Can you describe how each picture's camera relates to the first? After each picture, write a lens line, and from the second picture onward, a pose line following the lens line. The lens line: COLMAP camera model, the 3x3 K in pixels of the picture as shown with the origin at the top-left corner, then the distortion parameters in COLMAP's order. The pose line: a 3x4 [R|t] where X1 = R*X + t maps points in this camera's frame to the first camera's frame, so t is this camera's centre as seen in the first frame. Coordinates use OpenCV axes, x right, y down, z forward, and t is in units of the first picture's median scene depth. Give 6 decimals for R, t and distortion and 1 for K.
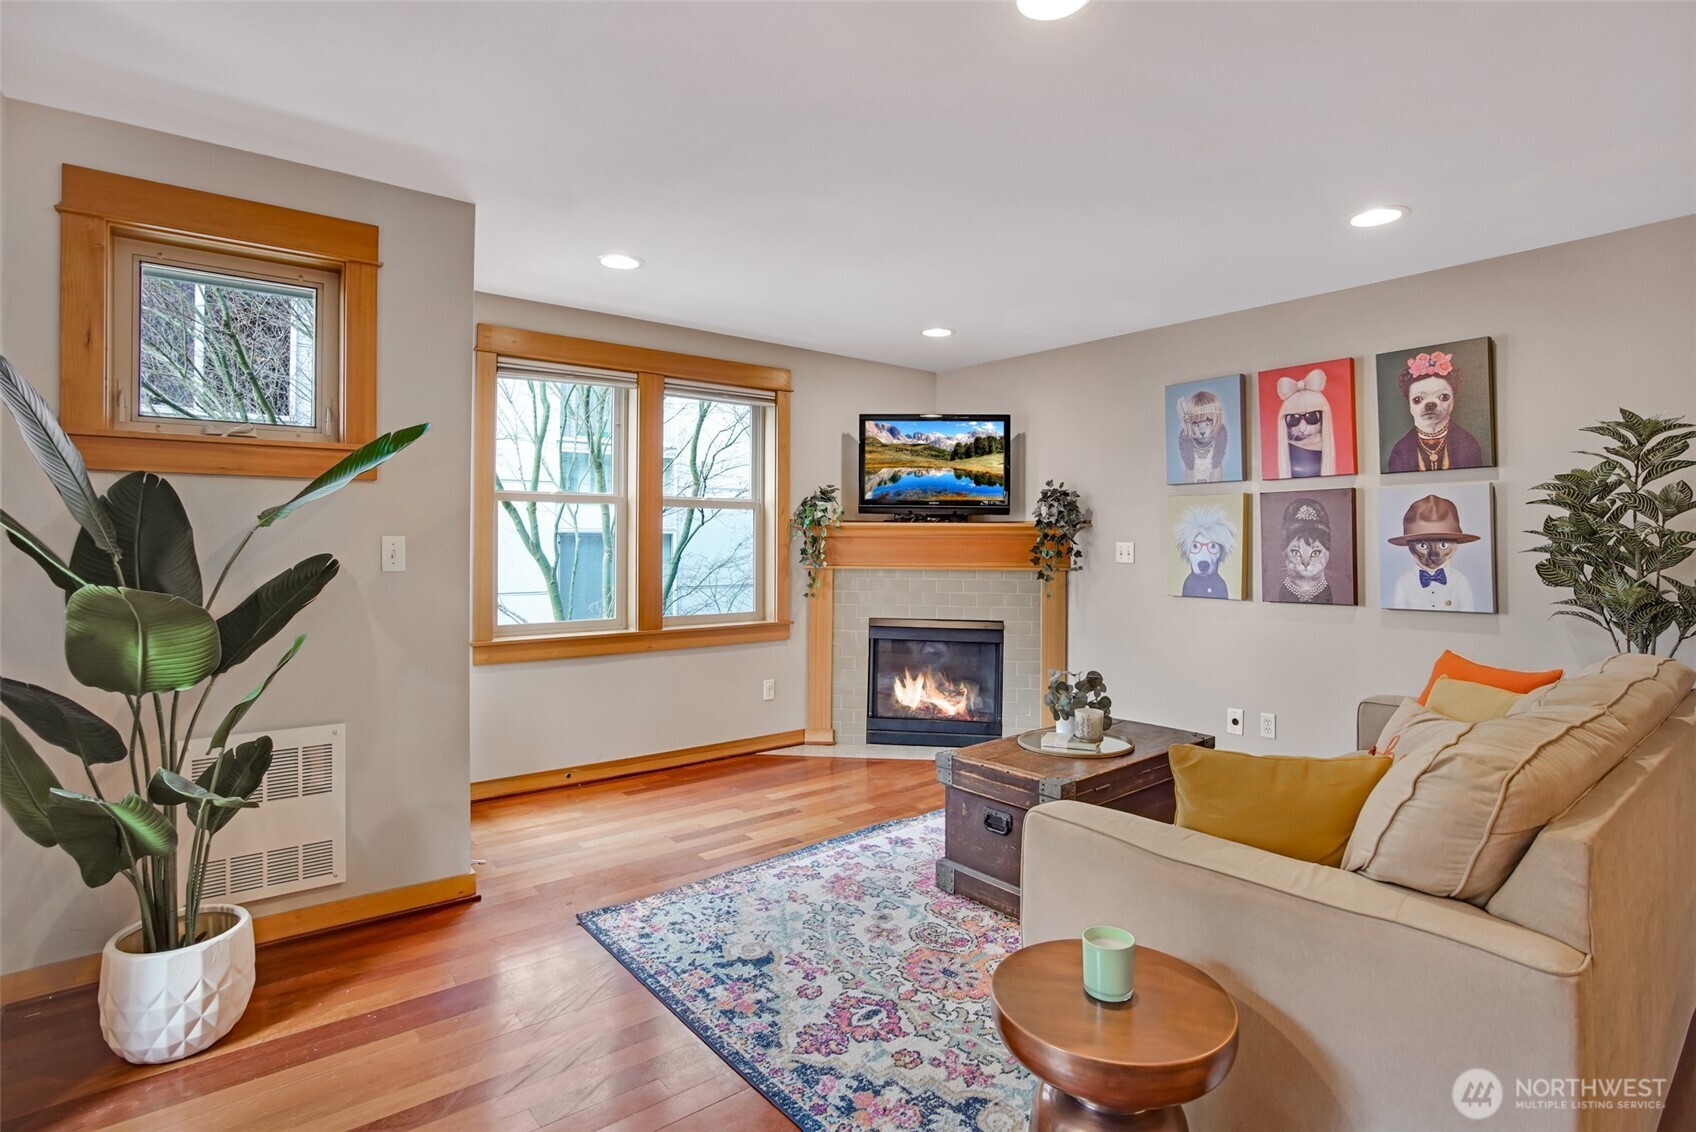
lens RADIAL K [[828.7, 0, 844.7], [0, 828.7, 544.6], [0, 0, 1]] dist [-0.059532, 0.022429]
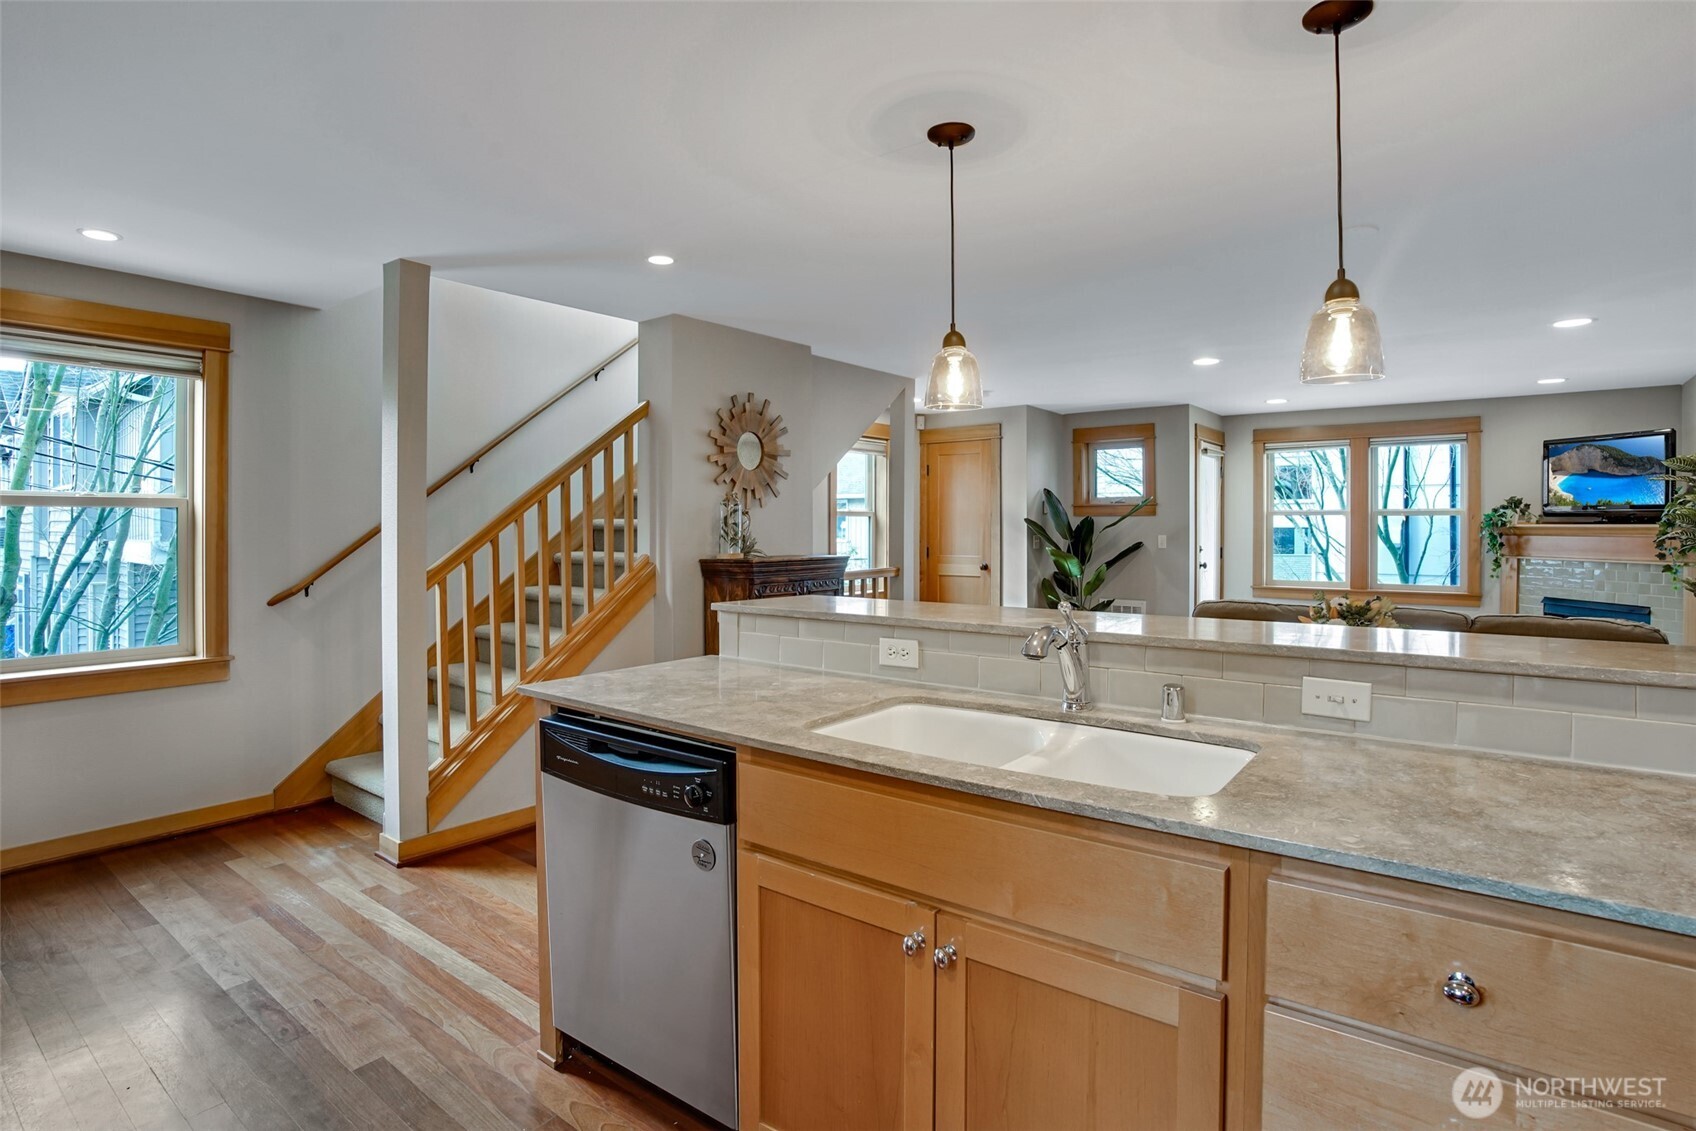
lens RADIAL K [[828.7, 0, 844.7], [0, 828.7, 544.1], [0, 0, 1]] dist [-0.059532, 0.022429]
pose [[0.246623, 0.017668, -0.968951, 1.017809], [-0.005422, 0.999843, 0.016851, -0.009997], [0.969096, 0.001098, 0.246680, -0.393056]]
